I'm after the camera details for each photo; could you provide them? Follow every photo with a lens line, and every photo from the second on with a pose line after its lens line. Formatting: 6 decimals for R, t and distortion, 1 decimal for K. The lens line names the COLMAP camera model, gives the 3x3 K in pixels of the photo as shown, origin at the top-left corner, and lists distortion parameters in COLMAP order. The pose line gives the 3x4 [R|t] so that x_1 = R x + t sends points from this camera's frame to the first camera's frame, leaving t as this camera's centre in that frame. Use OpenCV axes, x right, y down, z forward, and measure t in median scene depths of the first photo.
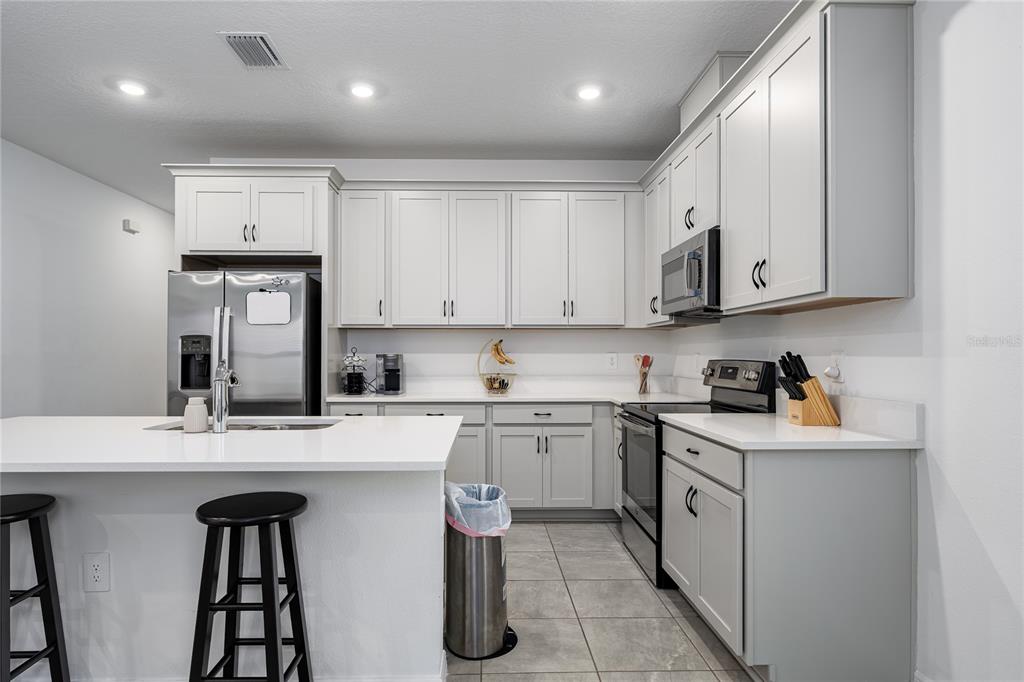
lens RADIAL K [[573.7, 0, 500.2], [0, 573.7, 353.5], [0, 0, 1]] dist [0.002801, -0.000094]
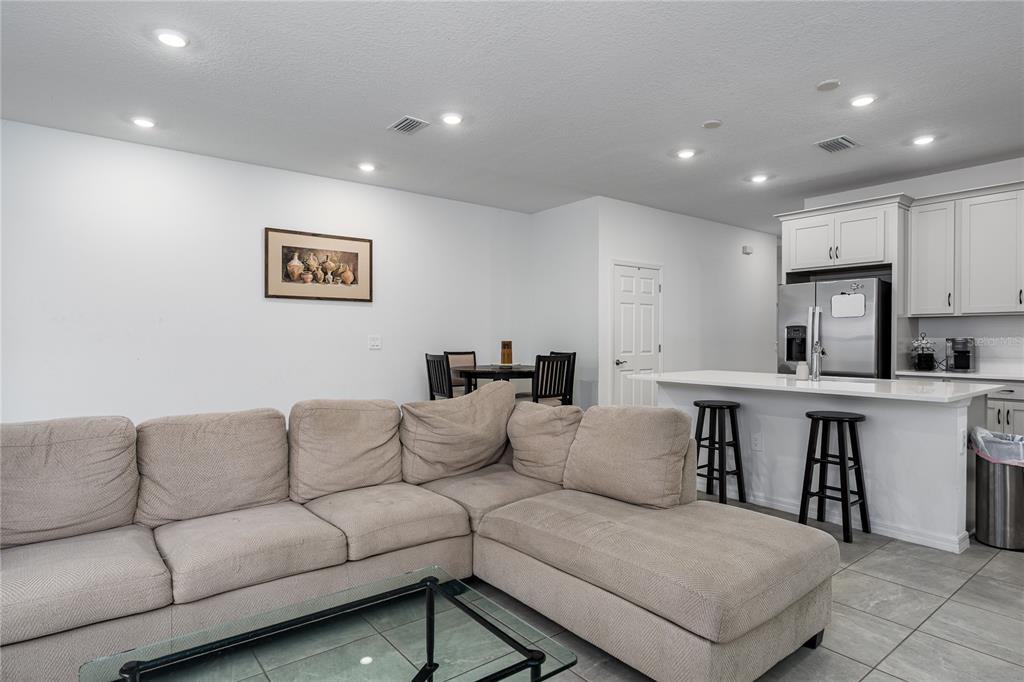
lens RADIAL K [[553.3, 0, 512.0], [0, 553.3, 341.0], [0, 0, 1]] dist [0.001547, 0.001968]
pose [[0.590476, 0.003849, -0.807046, 0.200584], [0.001070, 0.999984, 0.005552, -0.000288], [0.807054, -0.004142, 0.590463, -0.453419]]
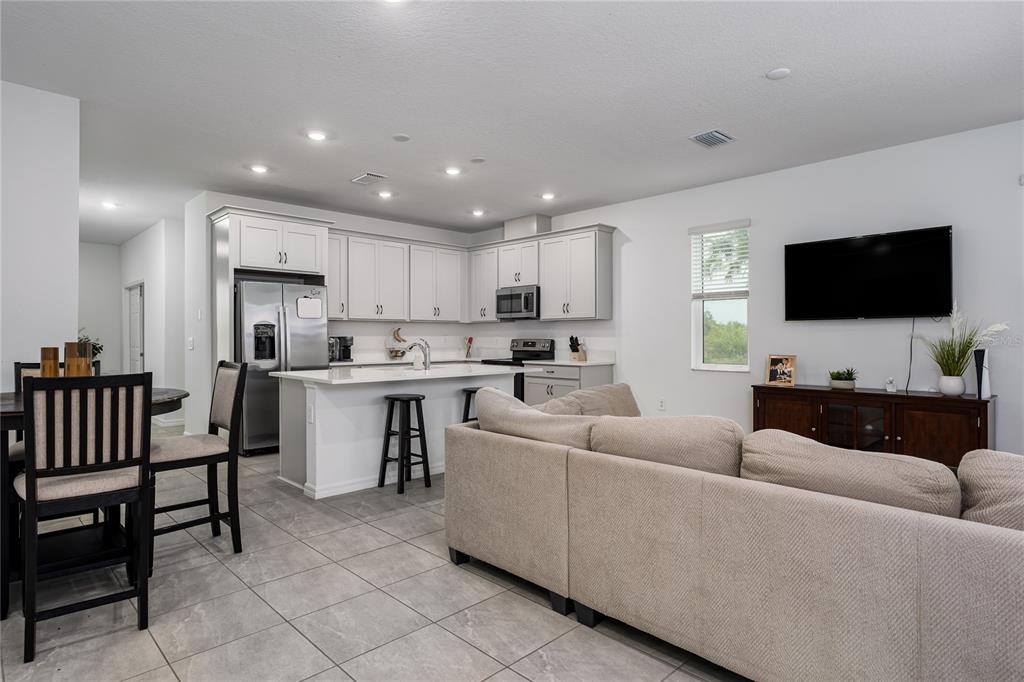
lens RADIAL K [[553.3, 0, 512.0], [0, 553.3, 341.0], [0, 0, 1]] dist [0.001547, 0.001968]
pose [[0.729634, -0.006358, 0.683808, -1.003550], [-0.001280, 0.999942, 0.010664, -0.003561], [-0.683836, -0.008656, 0.729584, -0.503350]]
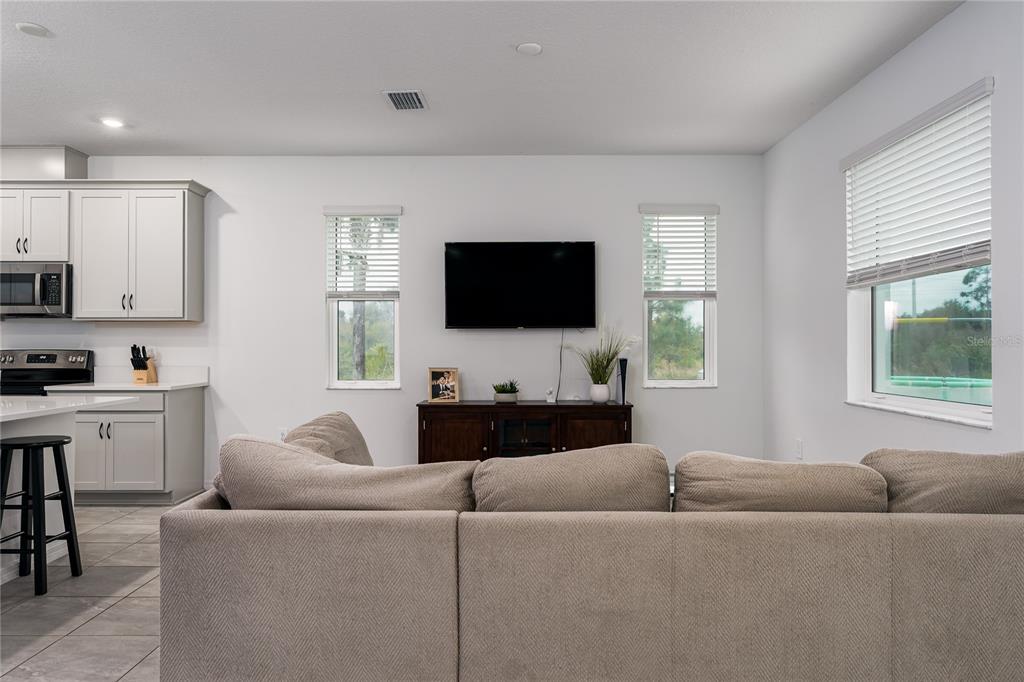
lens RADIAL K [[681.8, 0, 512.0], [0, 681.8, 341.0], [0, 0, 1]] dist [-0.001675, 0.003229]
pose [[0.031444, 0.006749, 0.999483, -1.043391], [-0.004160, 0.999969, -0.006622, -0.003315], [-0.999497, -0.003950, 0.031471, -0.178480]]
